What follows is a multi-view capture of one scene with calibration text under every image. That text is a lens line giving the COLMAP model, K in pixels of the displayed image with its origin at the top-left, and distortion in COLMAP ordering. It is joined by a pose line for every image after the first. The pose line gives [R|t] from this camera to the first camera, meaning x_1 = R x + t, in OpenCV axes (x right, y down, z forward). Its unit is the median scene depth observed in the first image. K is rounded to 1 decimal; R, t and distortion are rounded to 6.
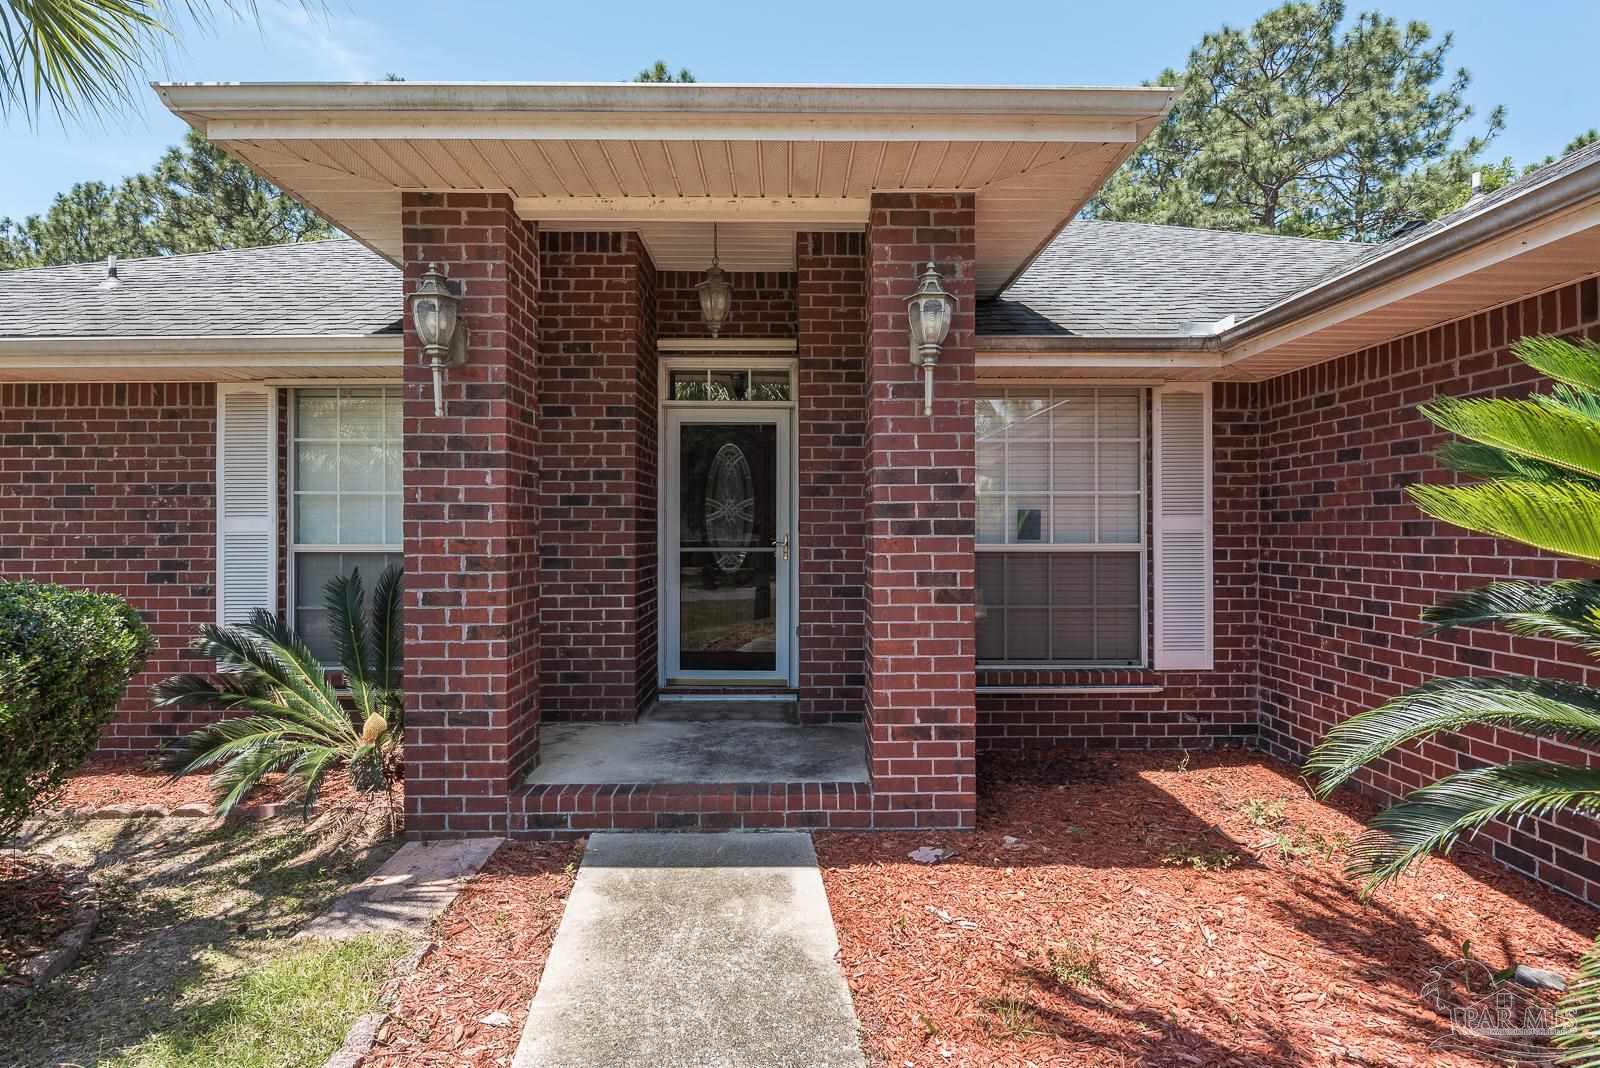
lens RADIAL K [[777.5, 0, 795.1], [0, 777.5, 520.9], [0, 0, 1]] dist [-0.001027, -0.000375]
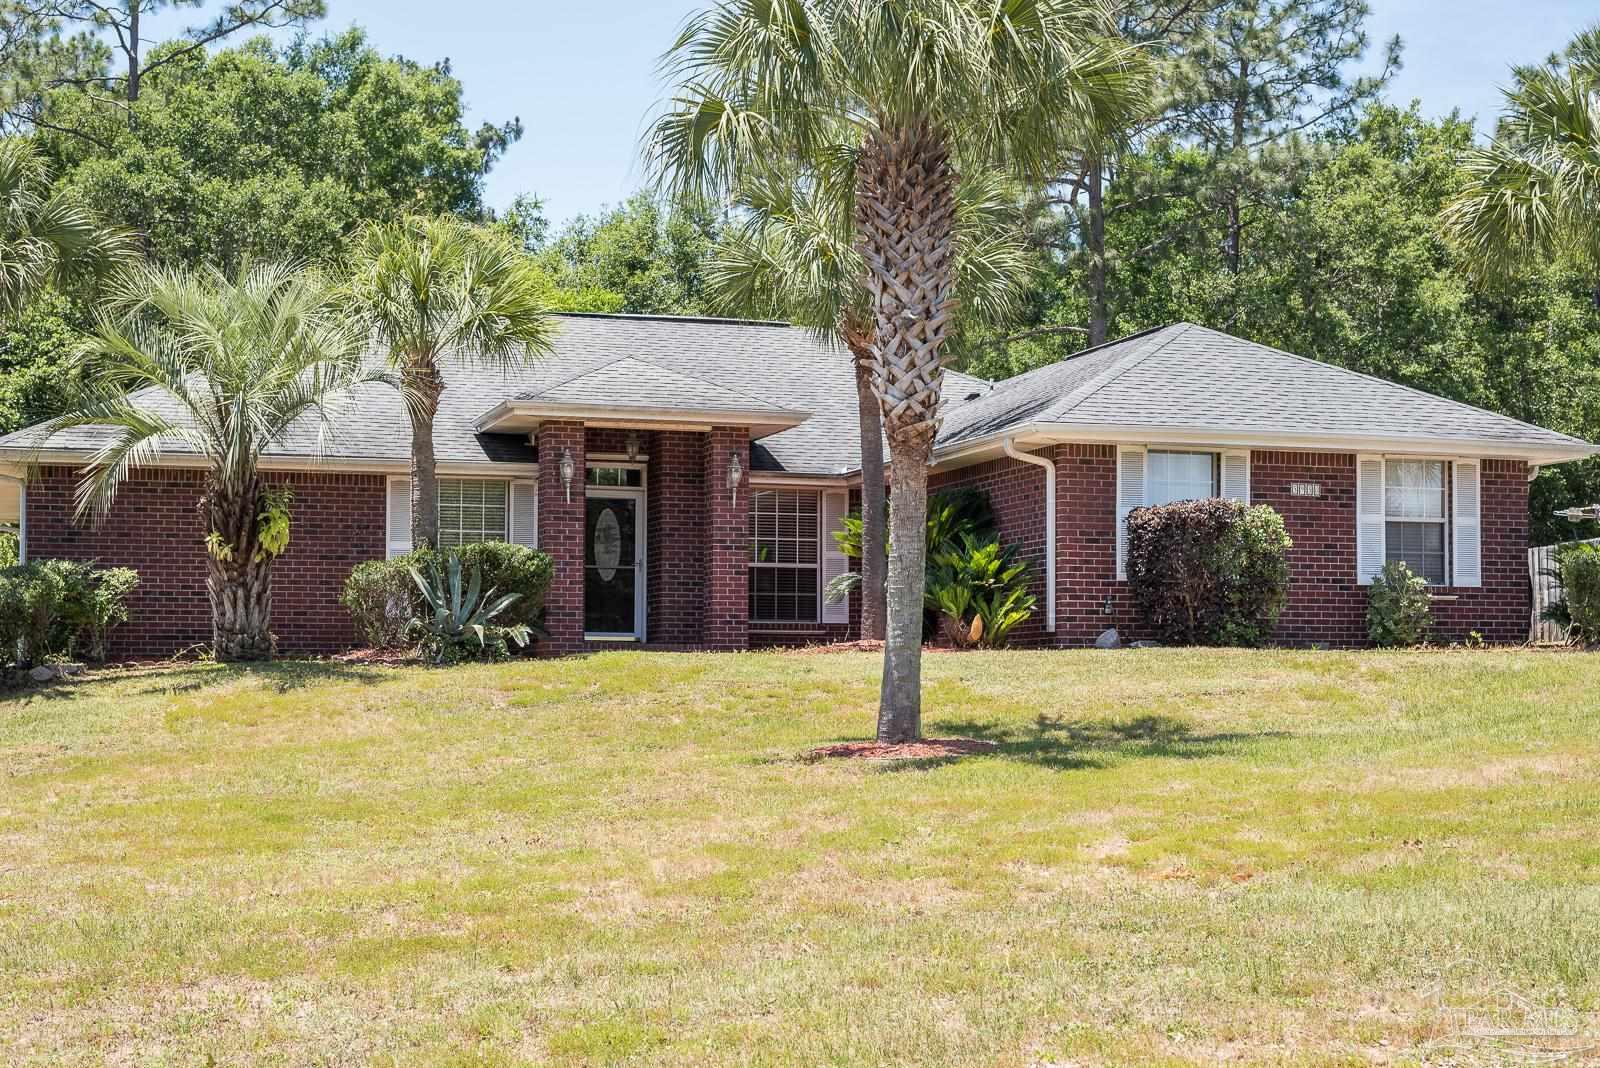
lens RADIAL K [[2356.6, 0, 800.0], [0, 2356.6, 534.0], [0, 0, 1]] dist [0.000509, 0.002259]
pose [[0.952028, 0.023817, 0.305082, -1.782174], [-0.005656, 0.998166, -0.060275, 0.383257], [-0.305958, 0.055658, 0.950417, -5.813136]]
